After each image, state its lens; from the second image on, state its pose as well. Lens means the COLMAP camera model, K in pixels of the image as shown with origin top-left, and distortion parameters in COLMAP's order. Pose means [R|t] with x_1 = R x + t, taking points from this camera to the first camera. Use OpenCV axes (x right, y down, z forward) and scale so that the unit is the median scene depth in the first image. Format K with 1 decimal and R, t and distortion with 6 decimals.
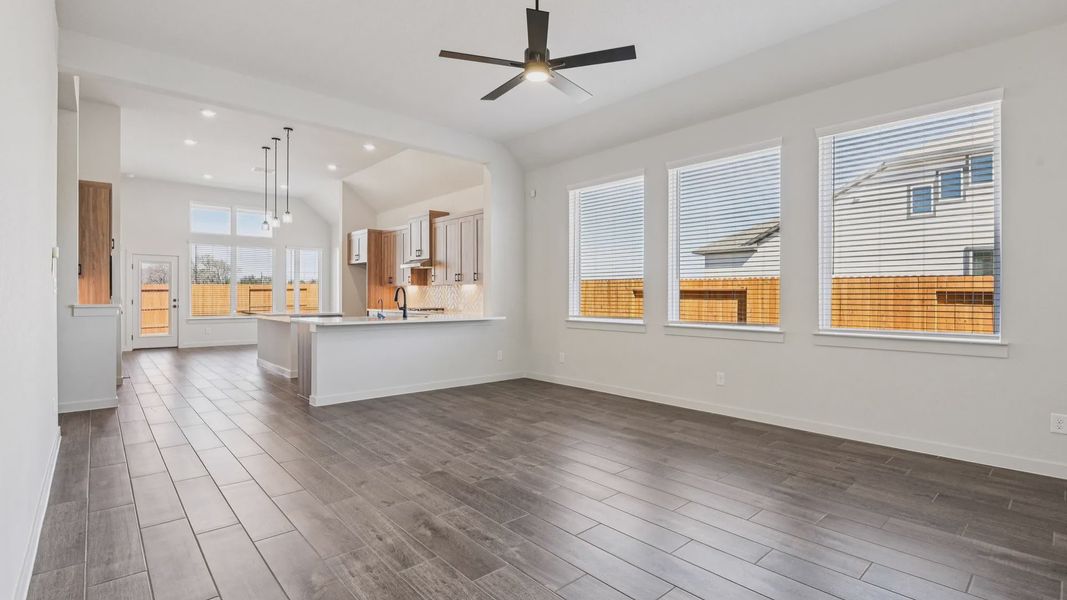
lens RADIAL K [[498.8, 0, 511.7], [0, 498.8, 295.9], [0, 0, 1]] dist [0.001404, -0.000836]
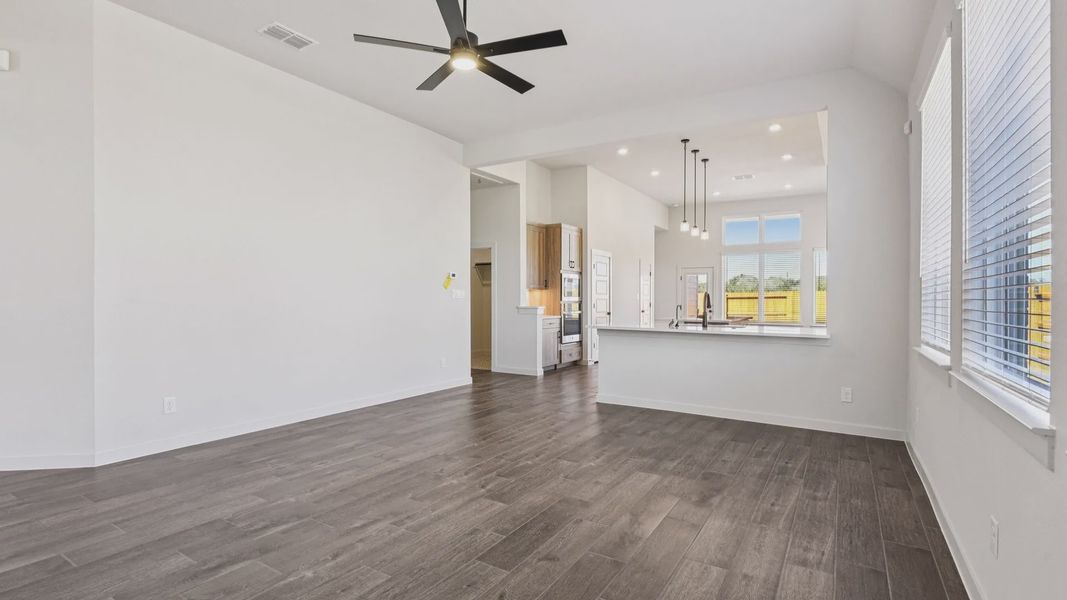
lens RADIAL K [[498.8, 0, 532.4], [0, 498.8, 307.3], [0, 0, 1]] dist [0.001404, -0.000836]
pose [[0.305591, 0.018022, -0.951992, 0.558729], [-0.010591, 0.999823, 0.015528, -0.002582], [0.952104, 0.005337, 0.305728, 0.480873]]
